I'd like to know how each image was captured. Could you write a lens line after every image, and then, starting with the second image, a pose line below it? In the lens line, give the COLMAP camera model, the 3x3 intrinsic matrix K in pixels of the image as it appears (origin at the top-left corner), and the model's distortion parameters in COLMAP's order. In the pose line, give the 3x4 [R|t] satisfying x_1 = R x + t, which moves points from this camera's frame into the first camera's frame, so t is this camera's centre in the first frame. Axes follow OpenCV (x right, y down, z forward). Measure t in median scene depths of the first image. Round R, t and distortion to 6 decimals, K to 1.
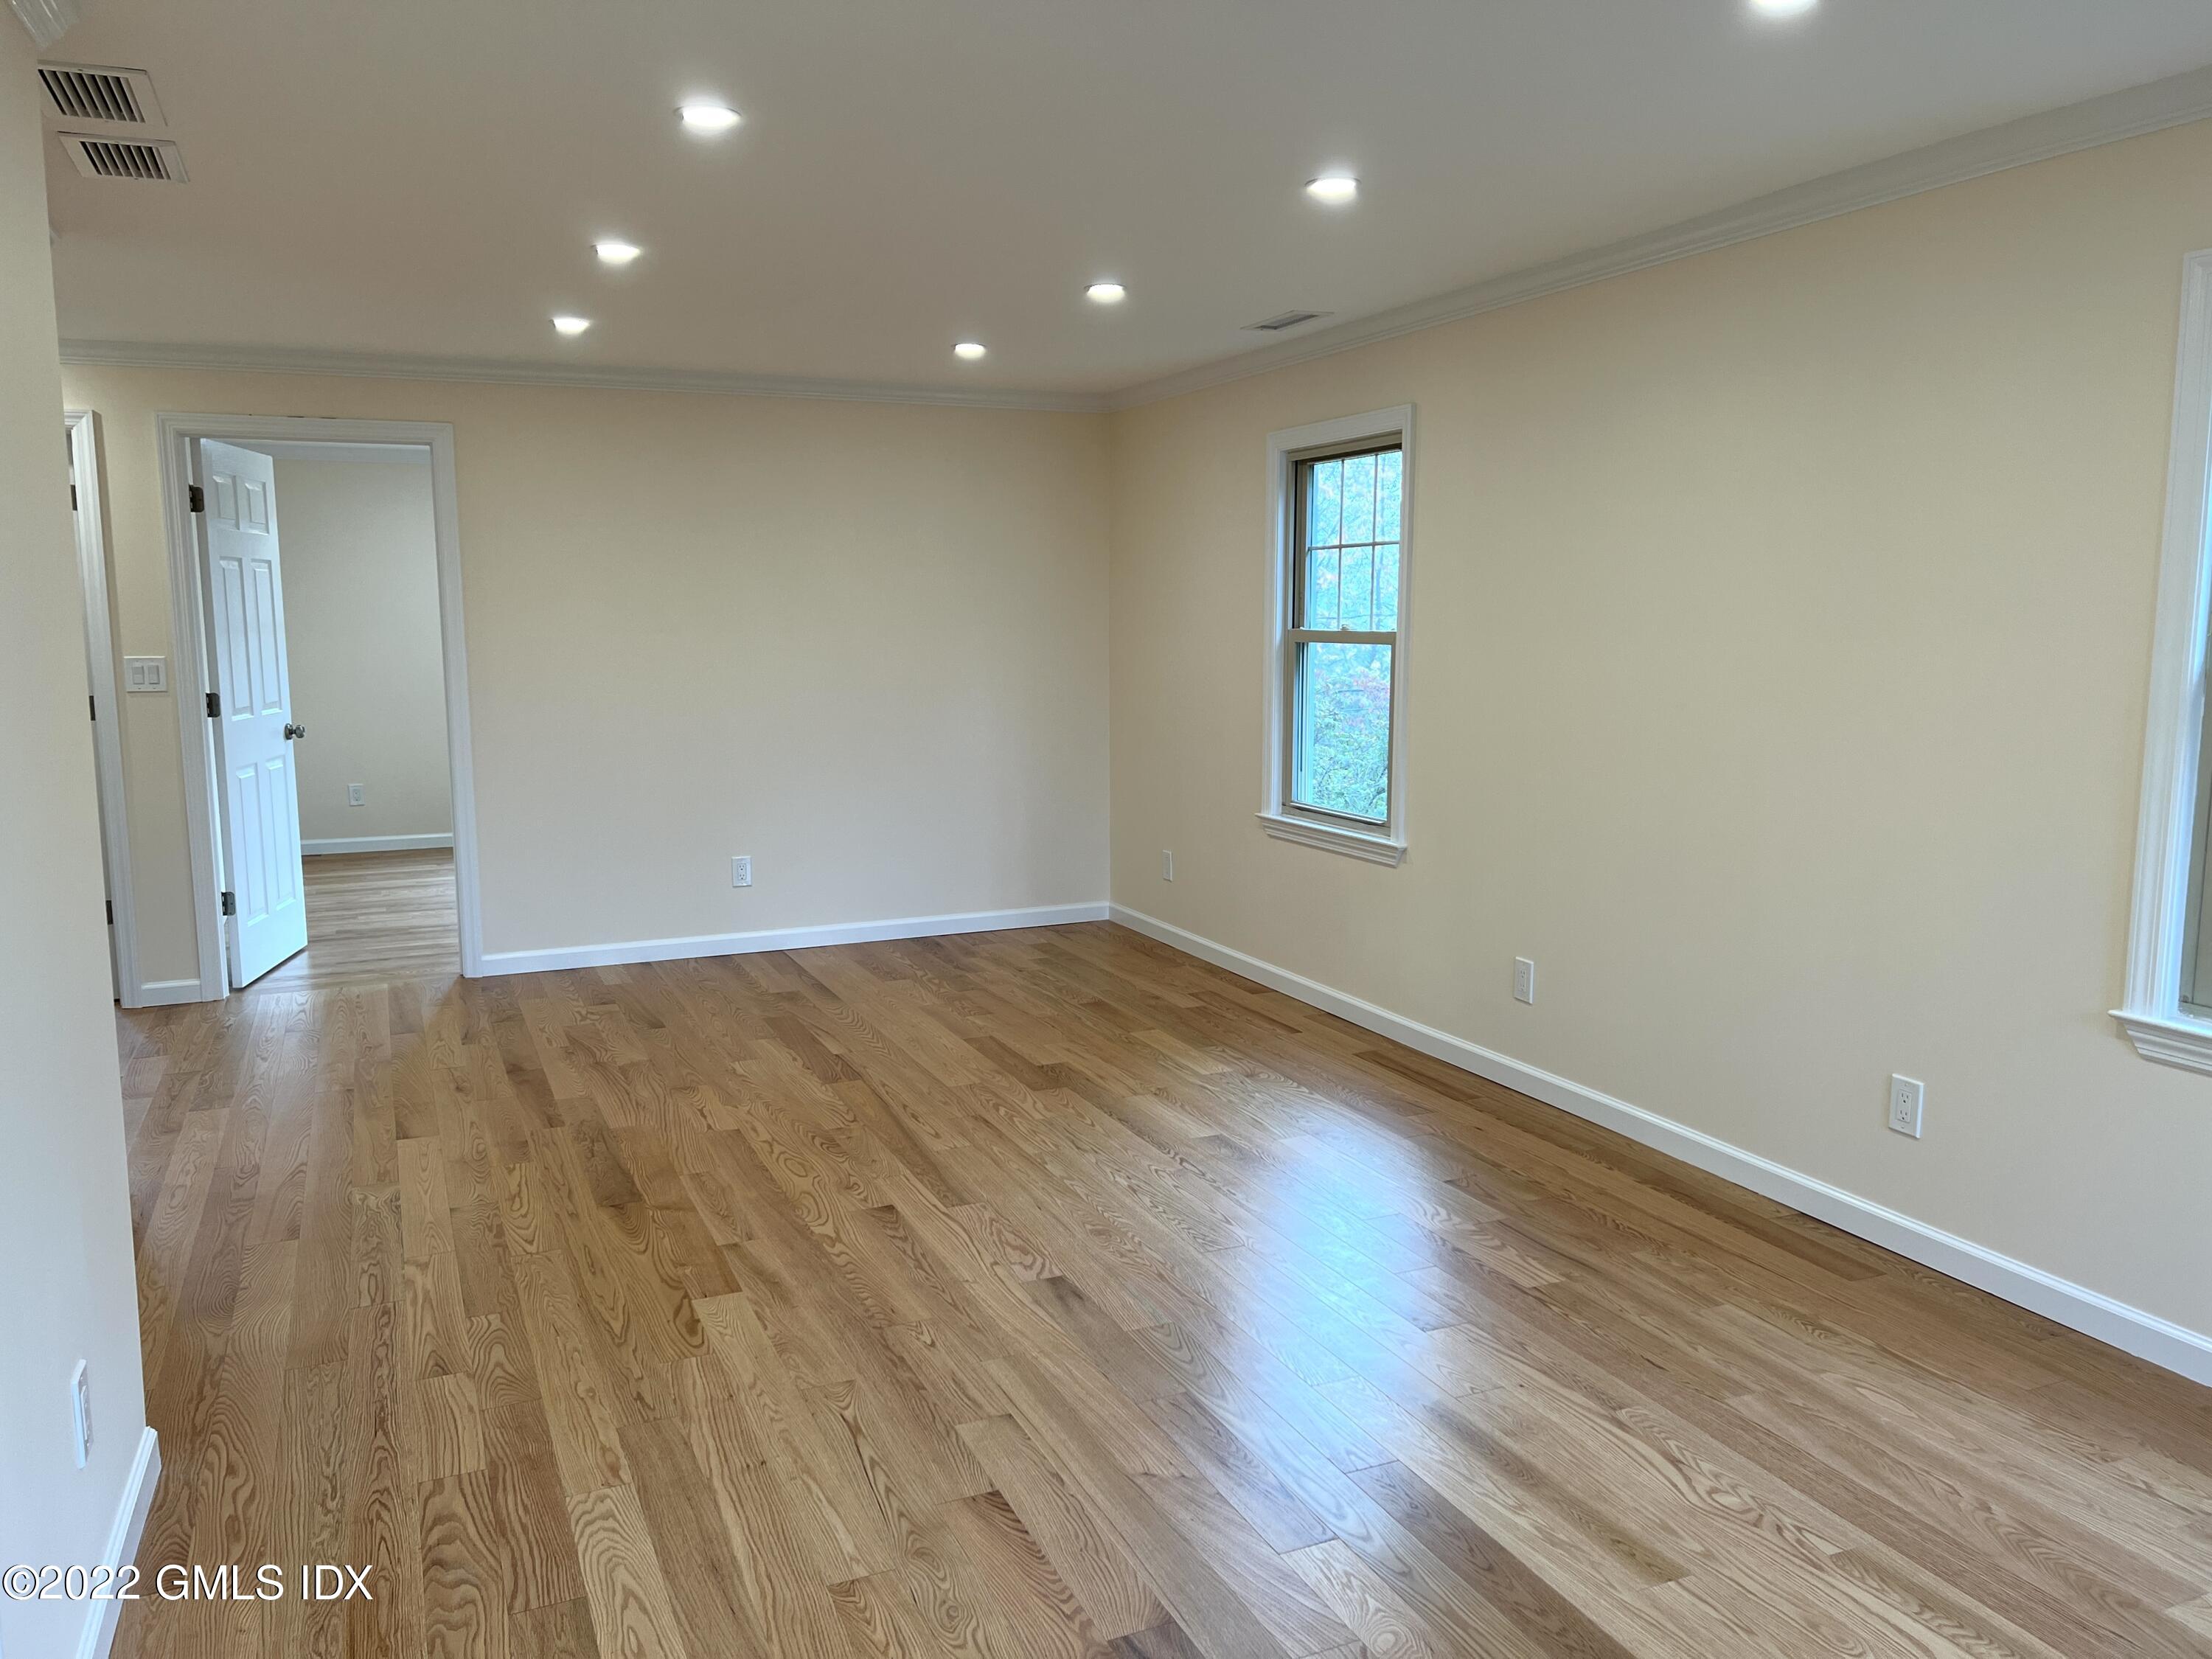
lens RADIAL K [[1660.5, 0, 1106.0], [0, 1660.5, 829.5], [0, 0, 1]] dist [0.089491, -0.106082]
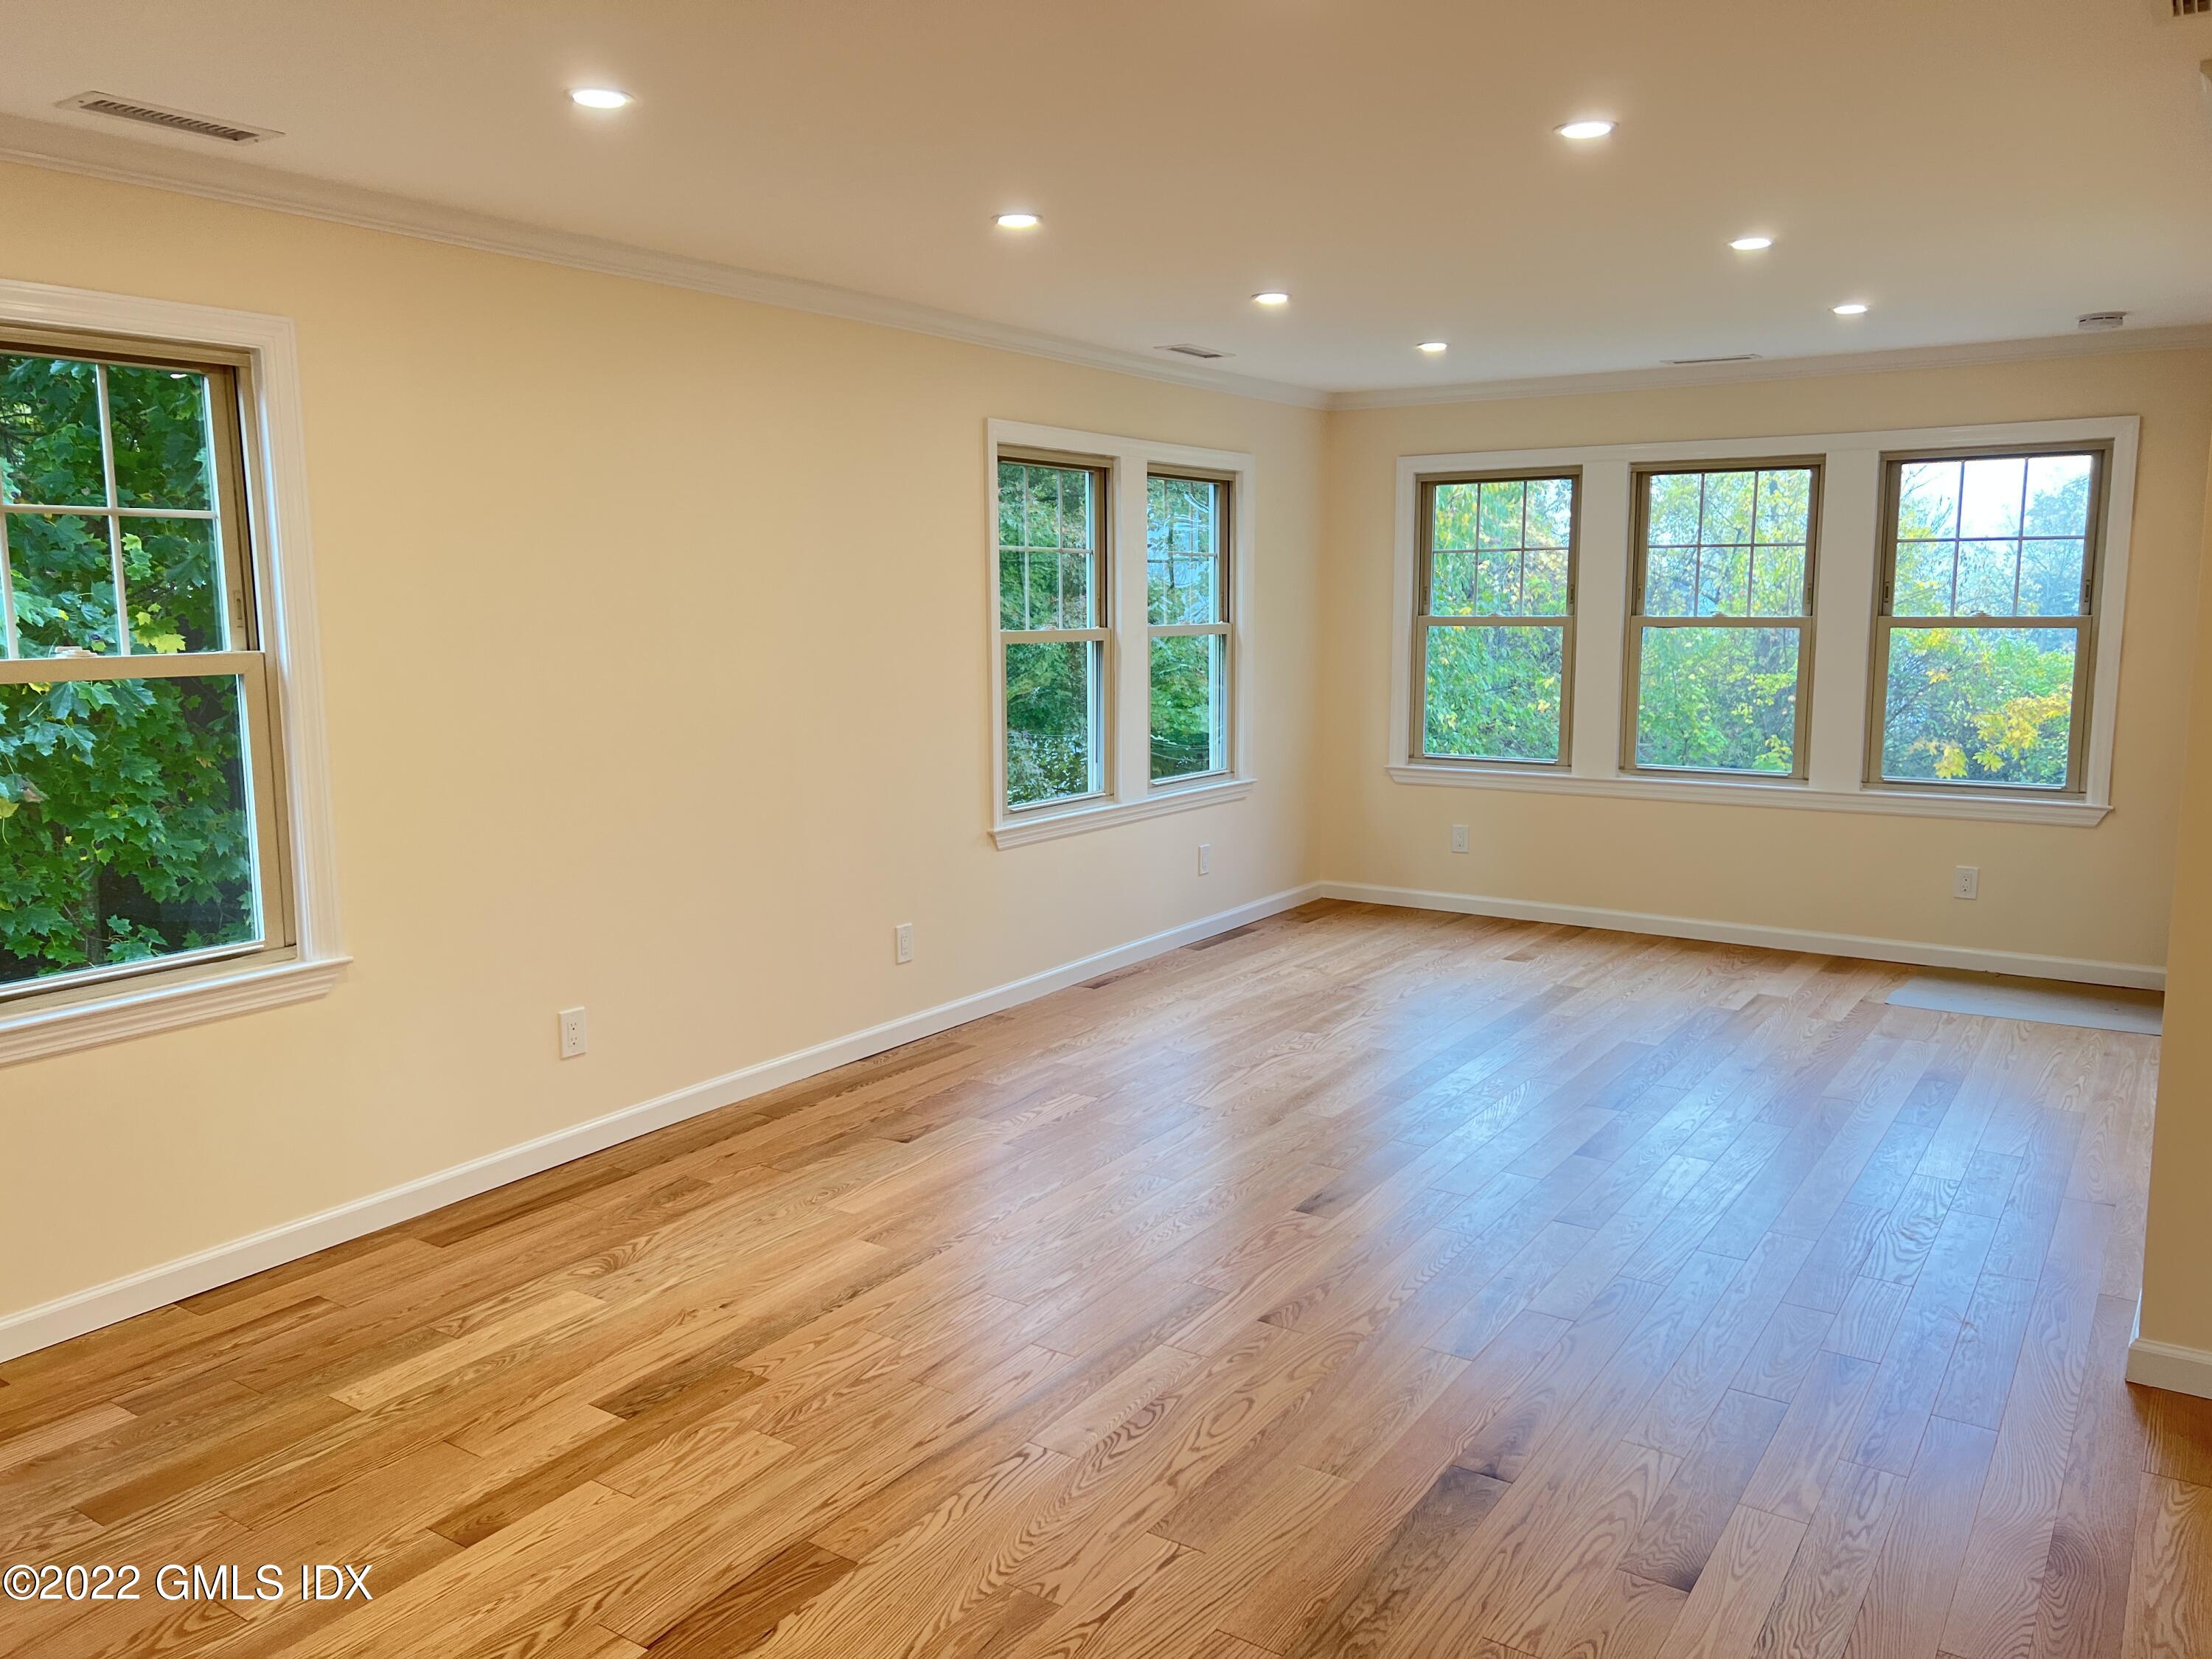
lens RADIAL K [[1678.3, 0, 1106.0], [0, 1678.3, 829.5], [0, 0, 1]] dist [0.060149, -0.065474]
pose [[-0.543008, -0.112199, 0.832198, -0.721077], [0.122430, 0.969866, 0.210644, -0.190218], [-0.830755, 0.216267, -0.512909, 1.364837]]
